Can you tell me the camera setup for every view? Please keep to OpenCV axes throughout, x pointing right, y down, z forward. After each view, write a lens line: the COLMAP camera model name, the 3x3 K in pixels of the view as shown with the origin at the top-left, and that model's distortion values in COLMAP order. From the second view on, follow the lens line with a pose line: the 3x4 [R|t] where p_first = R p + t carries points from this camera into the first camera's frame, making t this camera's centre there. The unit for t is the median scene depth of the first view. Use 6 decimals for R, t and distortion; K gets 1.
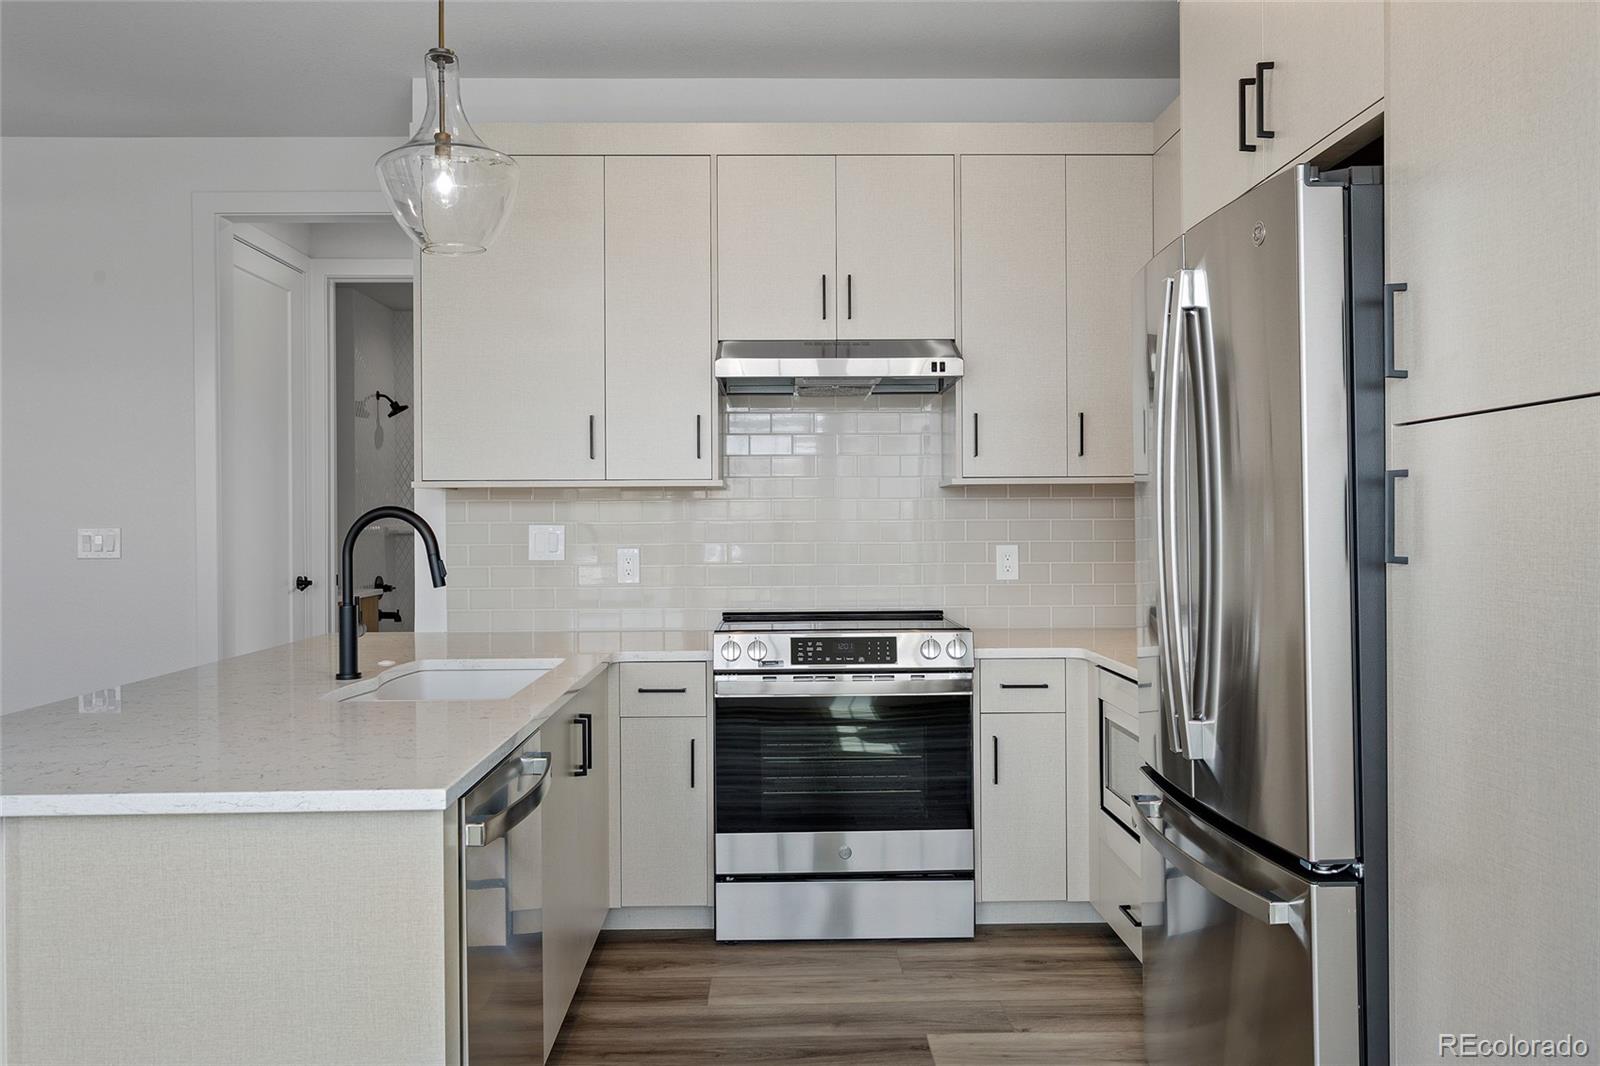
lens RADIAL K [[1157.7, 0, 800.0], [0, 1157.7, 533.0], [0, 0, 1]] dist [-0.004557, -0.000976]
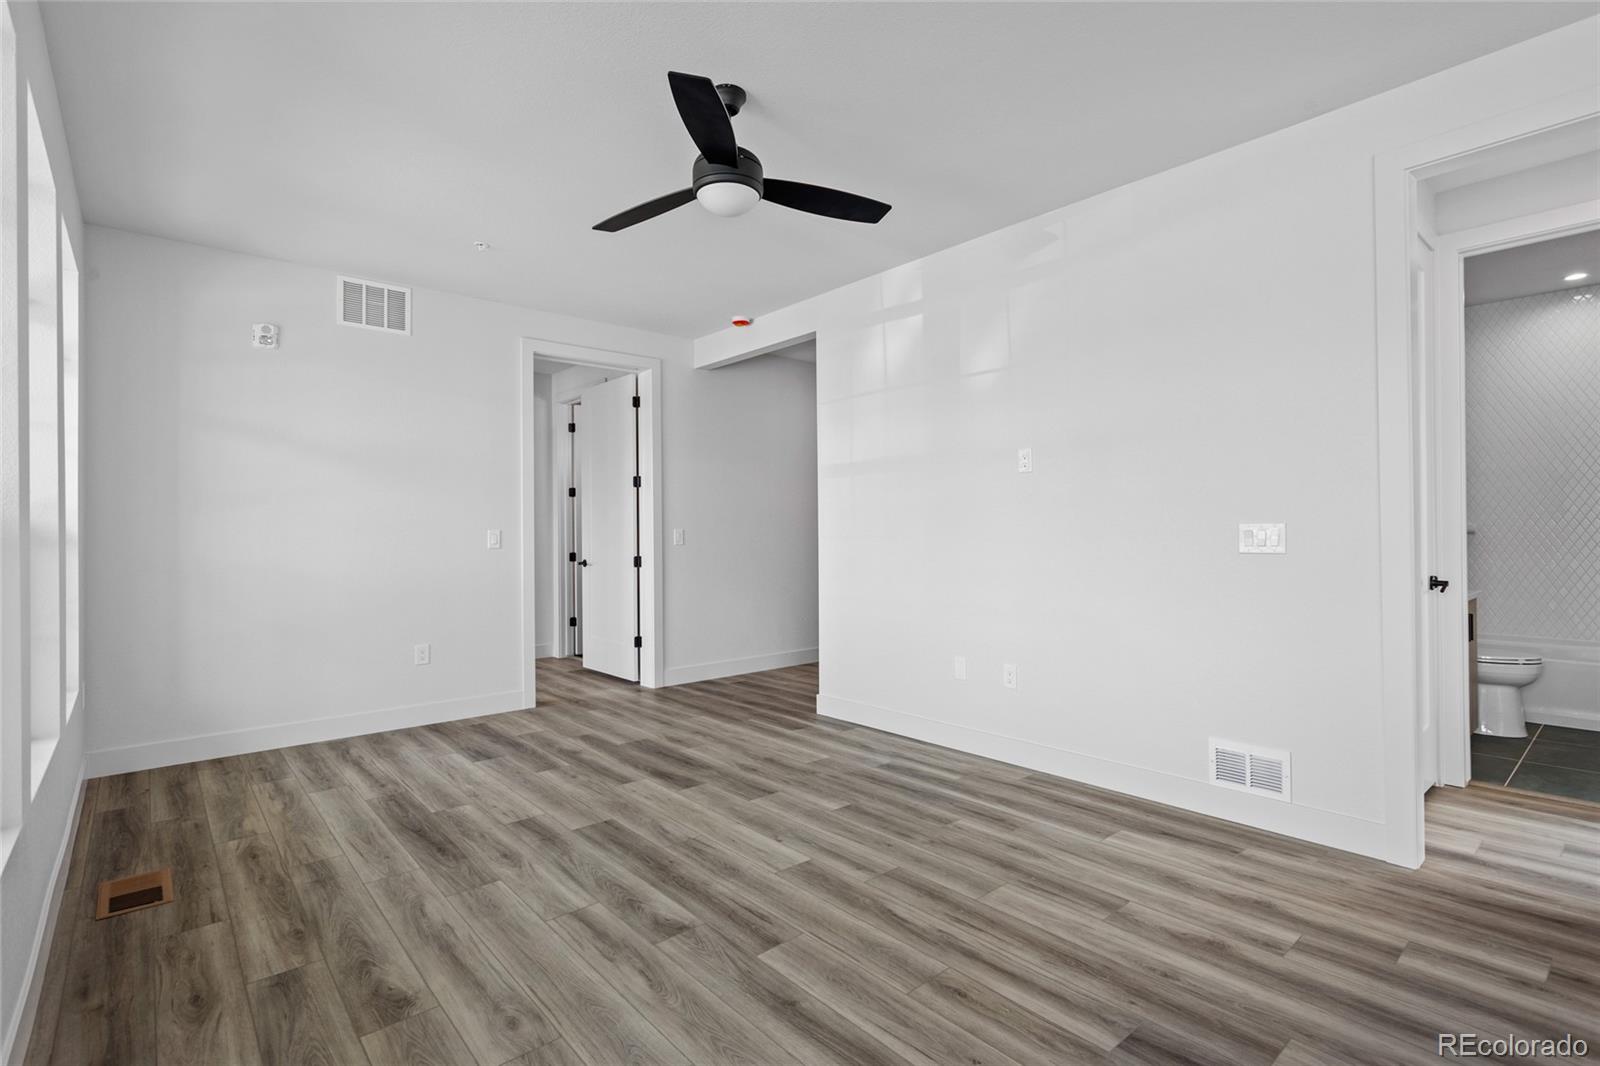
lens RADIAL K [[758.3, 0, 801.0], [0, 758.3, 529.3], [0, 0, 1]] dist [-0.001556, 0.000633]
pose [[0.637530, -0.002348, -0.770422, -0.452581], [-0.003101, 0.999979, -0.005614, 0.007904], [0.770420, 0.005968, 0.637509, 0.347555]]
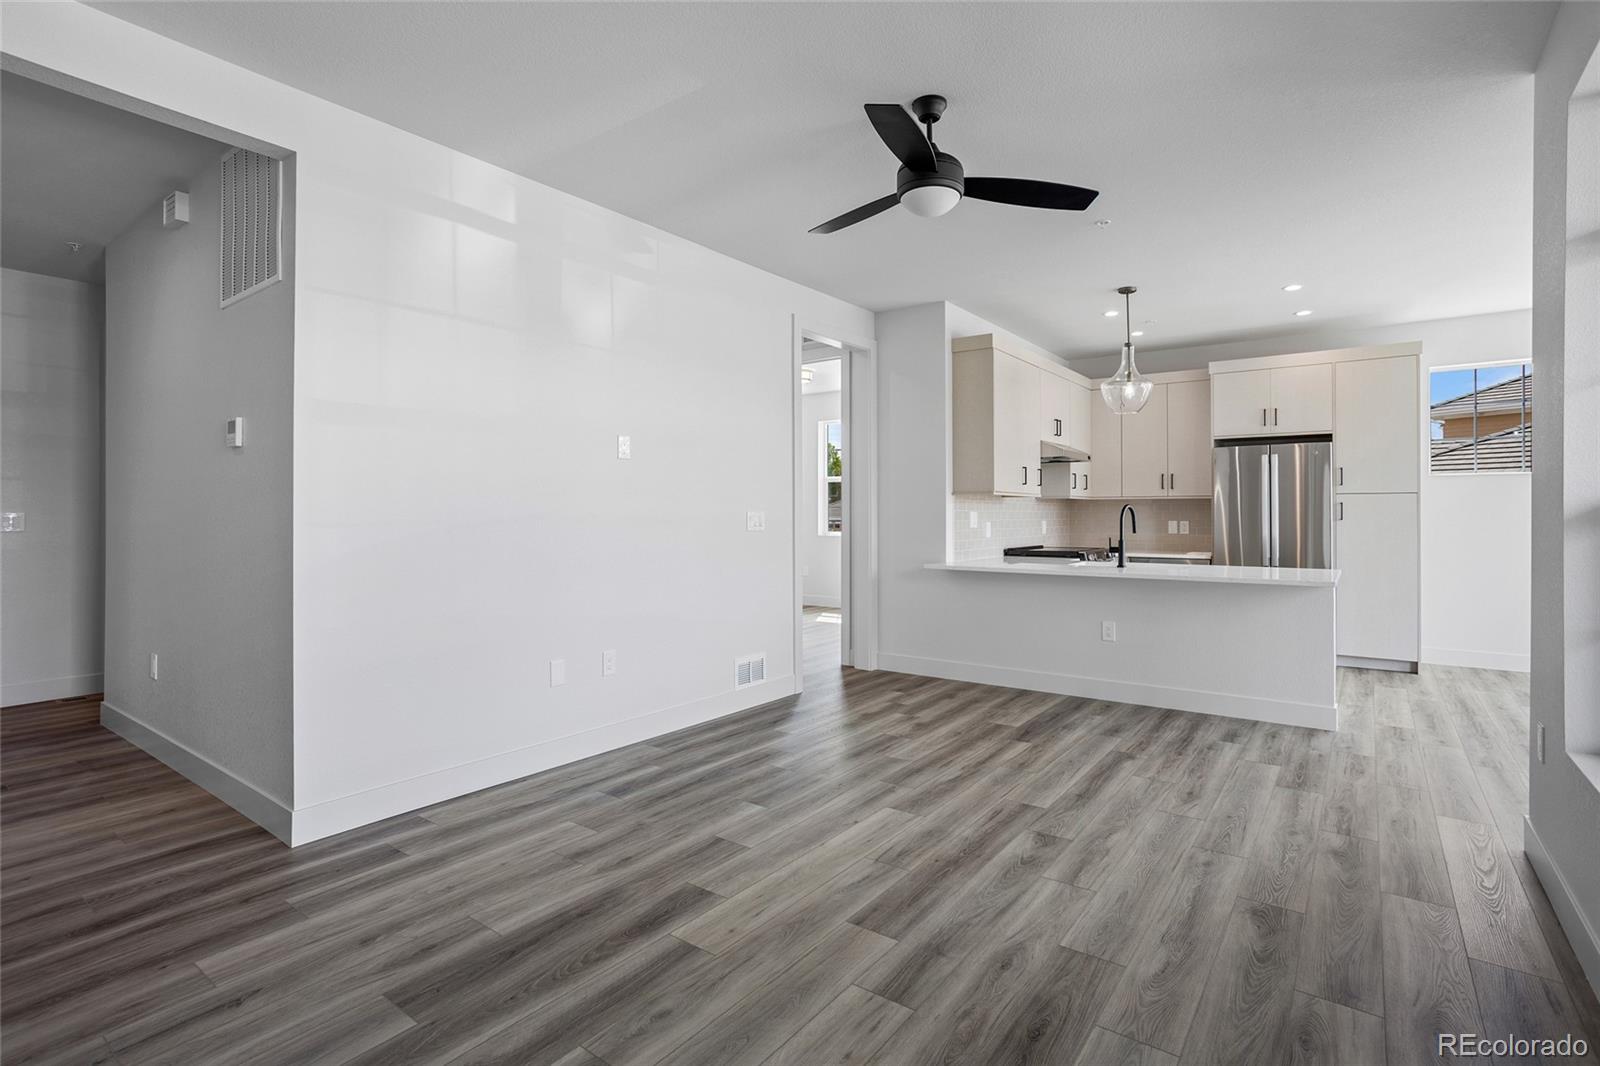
lens RADIAL K [[777.8, 0, 800.6], [0, 777.8, 510.9], [0, 0, 1]] dist [-0.047286, 0.029525]
pose [[0.614033, 0.009250, 0.789226, -1.799933], [0.003849, 0.999884, -0.014714, 0.013405], [-0.789271, 0.012072, 0.613926, 0.381019]]
